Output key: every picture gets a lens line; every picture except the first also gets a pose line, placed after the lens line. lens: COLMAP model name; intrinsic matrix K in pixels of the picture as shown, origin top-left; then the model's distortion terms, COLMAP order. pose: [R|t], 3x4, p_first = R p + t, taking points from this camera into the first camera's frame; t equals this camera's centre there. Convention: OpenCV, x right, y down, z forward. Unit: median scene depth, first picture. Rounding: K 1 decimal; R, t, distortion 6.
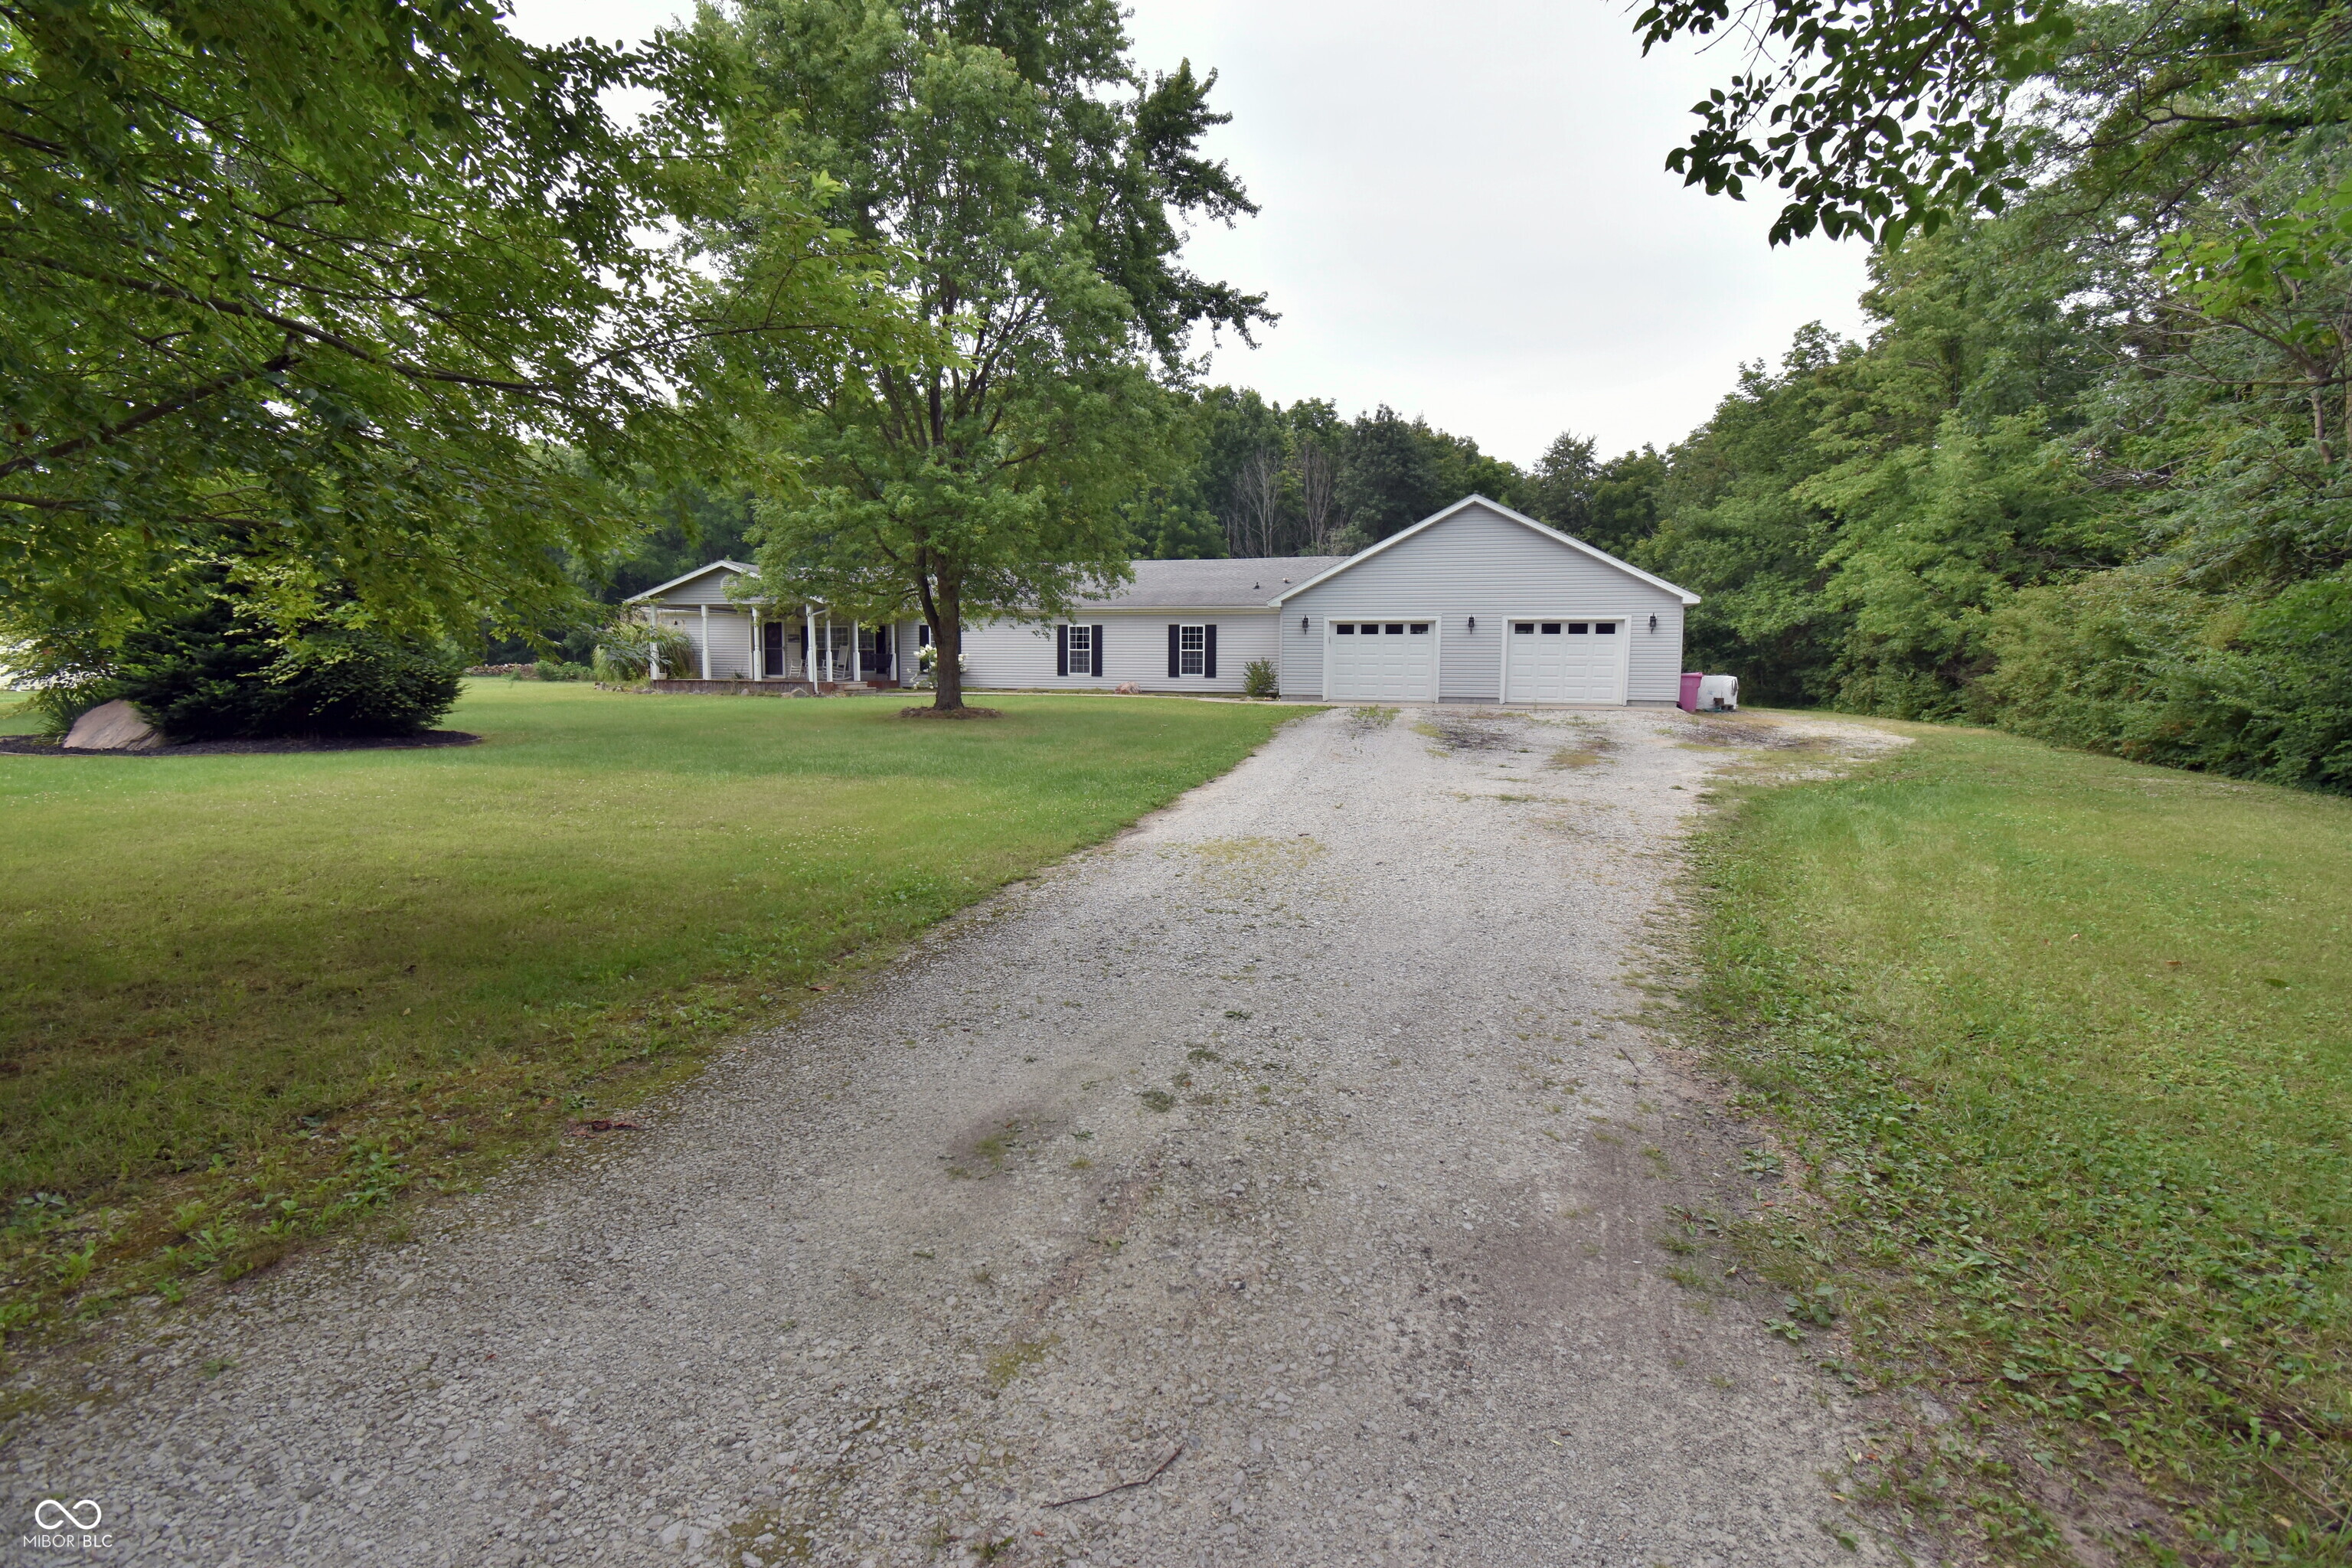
lens RADIAL K [[1029.7, 0, 1167.8], [0, 1029.7, 769.8], [0, 0, 1]] dist [0.002650, -0.010763]
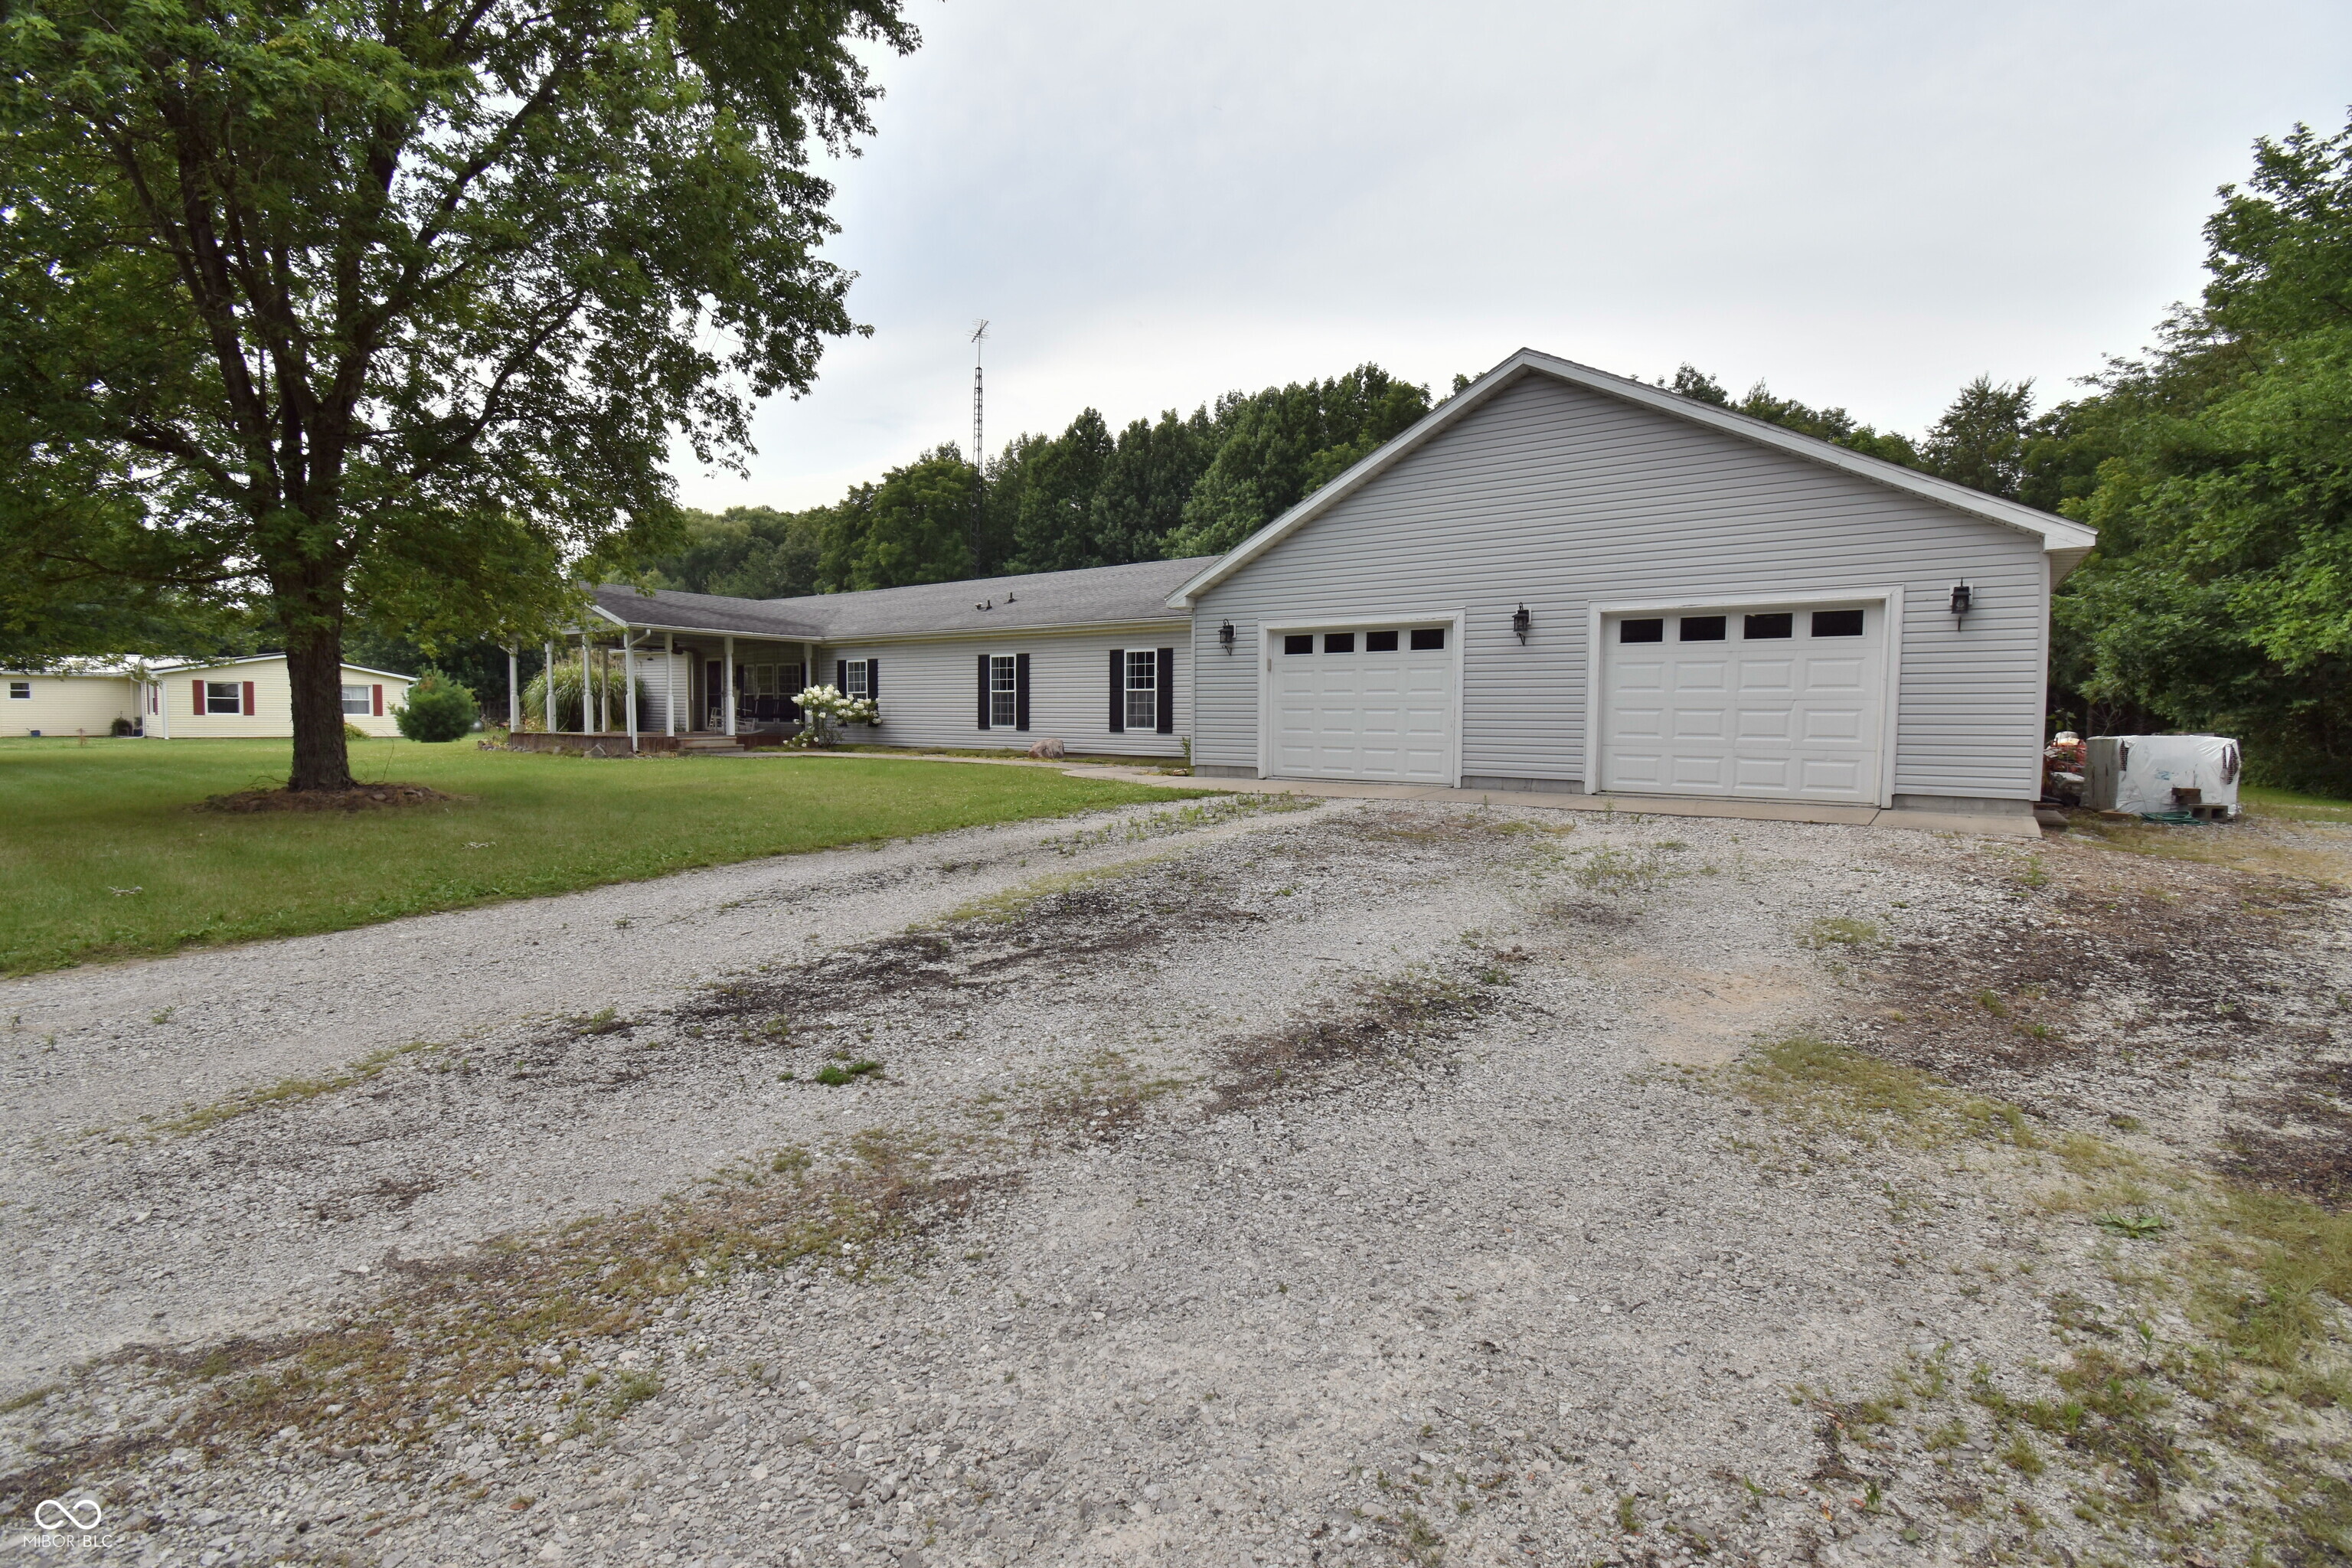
lens RADIAL K [[1029.7, 0, 1187.6], [0, 1029.7, 780.6], [0, 0, 1]] dist [0.002650, -0.010763]
pose [[0.947029, 0.019274, -0.320570, 0.350140], [-0.032410, 0.998837, -0.035689, -0.055401], [0.319510, 0.044188, 0.946552, 0.585644]]
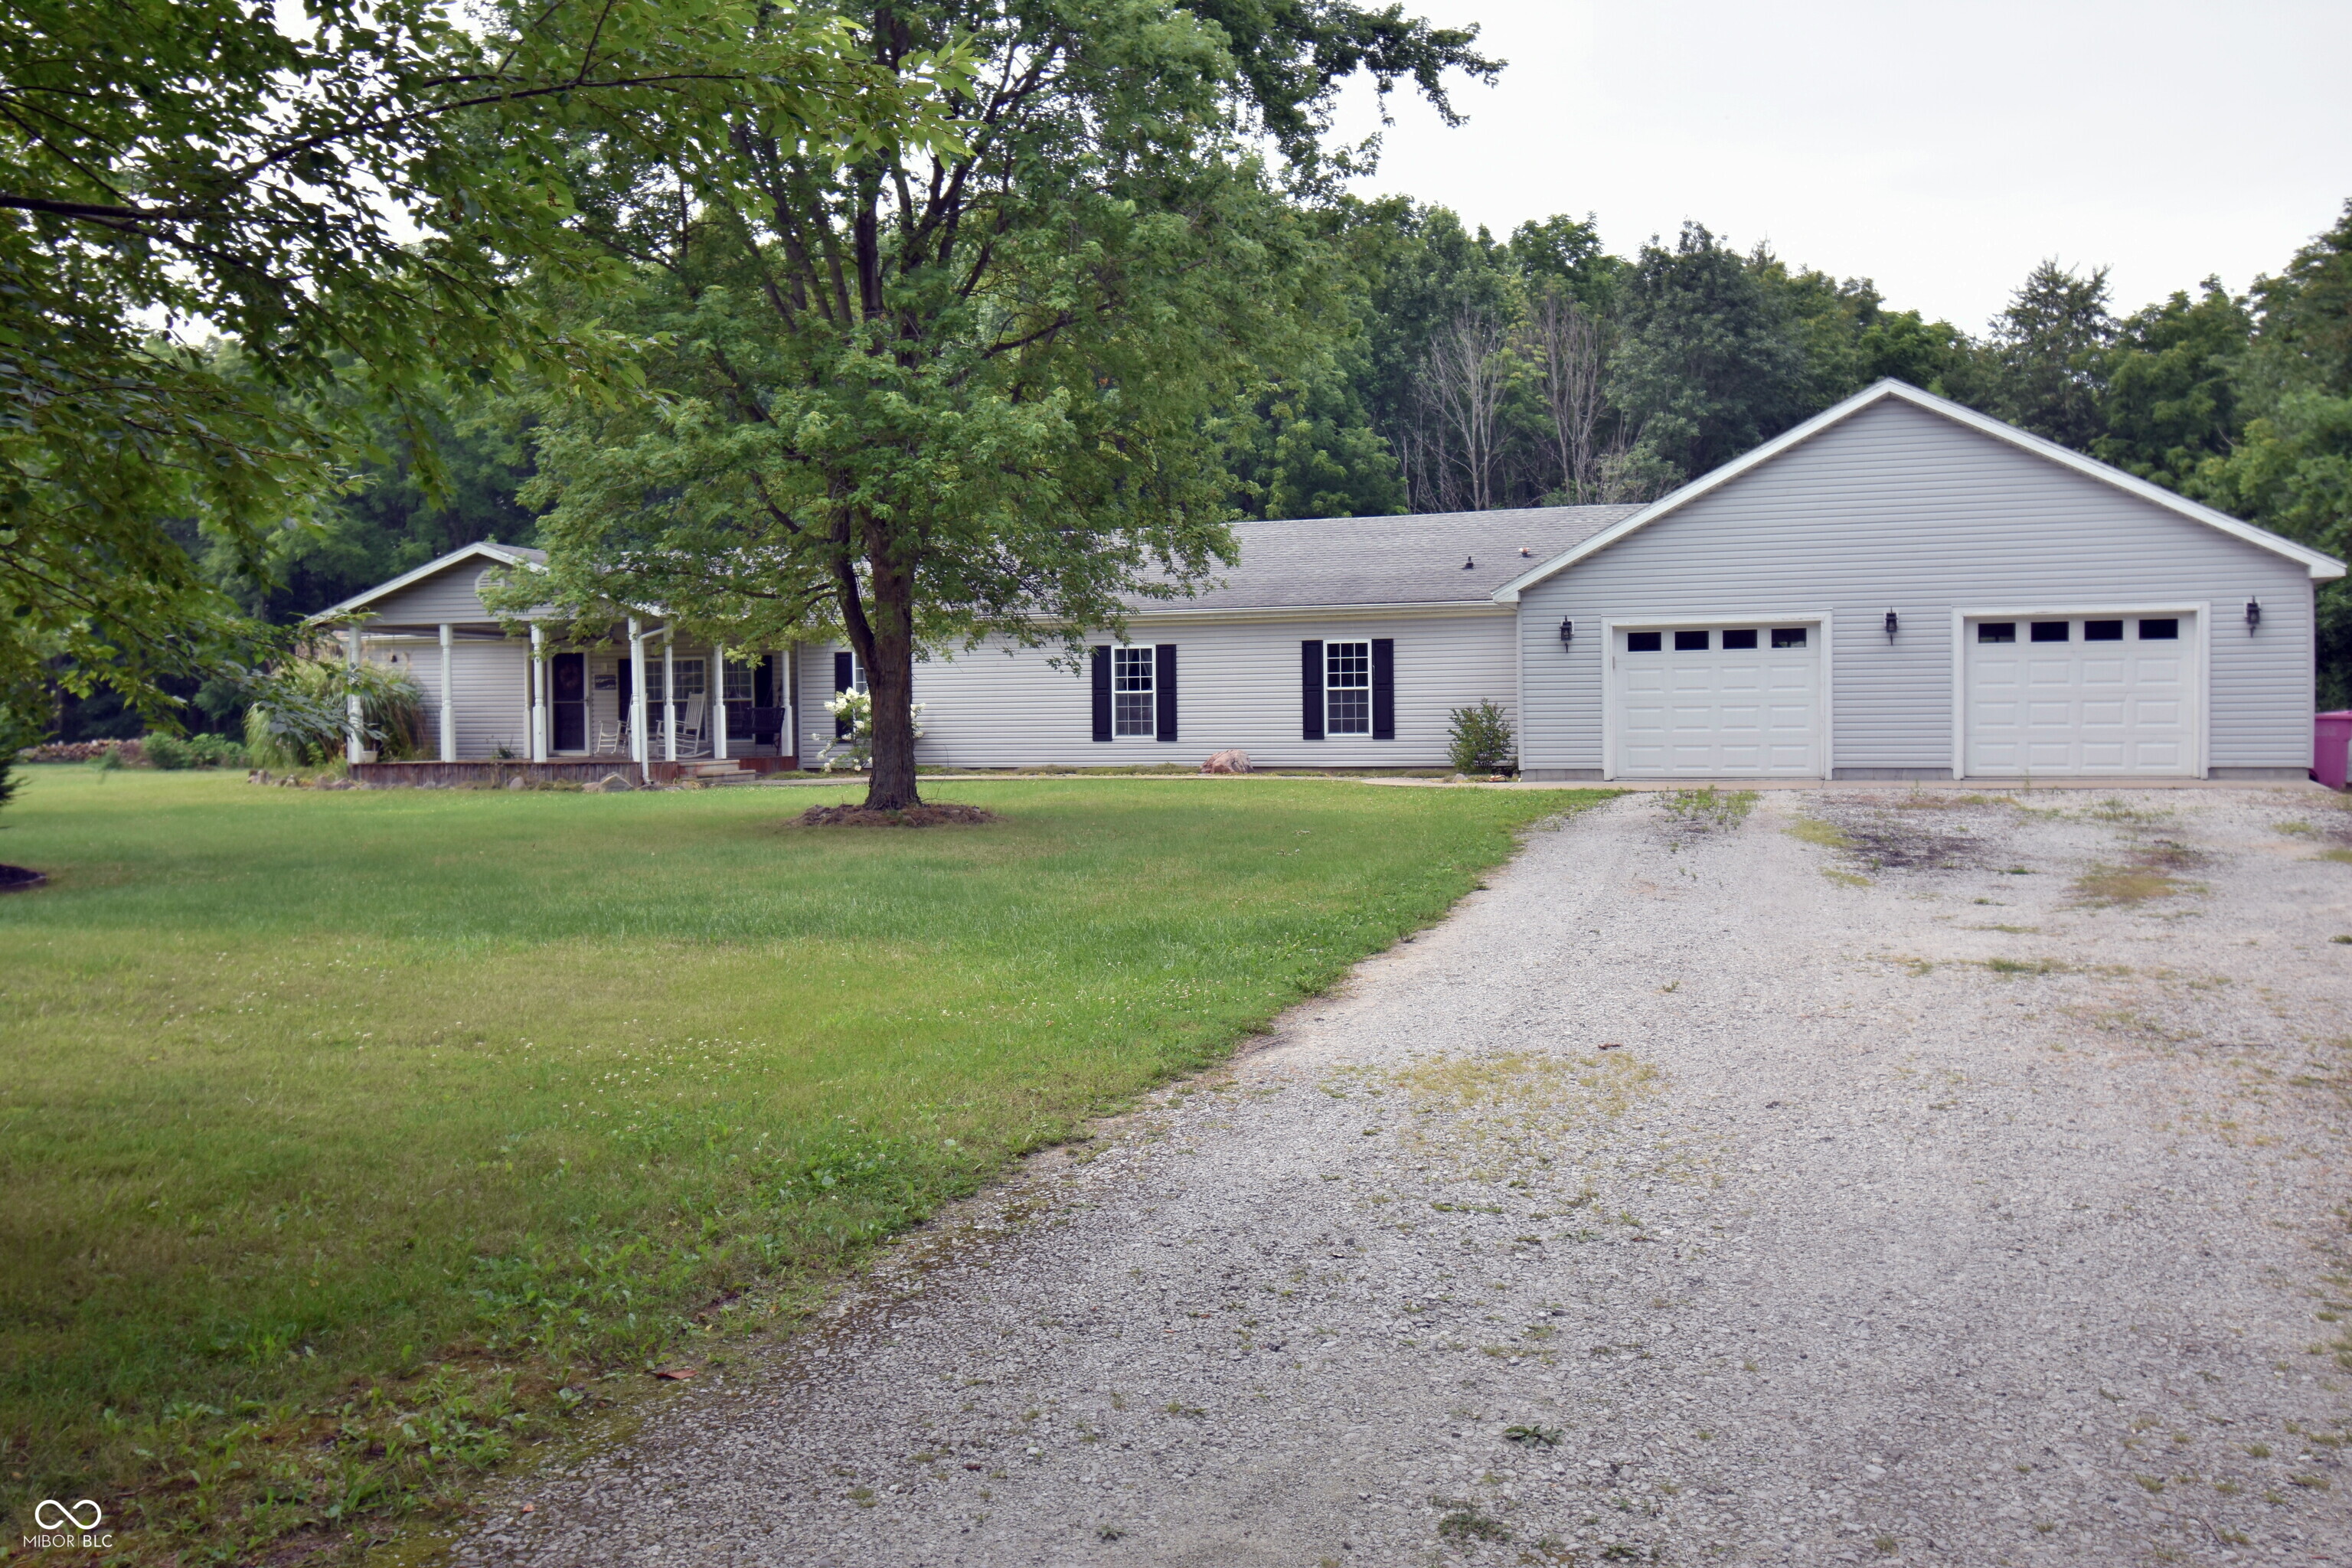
lens RADIAL K [[1932.7, 0, 1167.9], [0, 1932.7, 782.1], [0, 0, 1]] dist [-0.017545, 0.003600]
pose [[0.997965, -0.018433, -0.061039, -0.012041], [0.014195, 0.997505, -0.069152, -0.001828], [0.062161, 0.068145, 0.995737, 0.021411]]
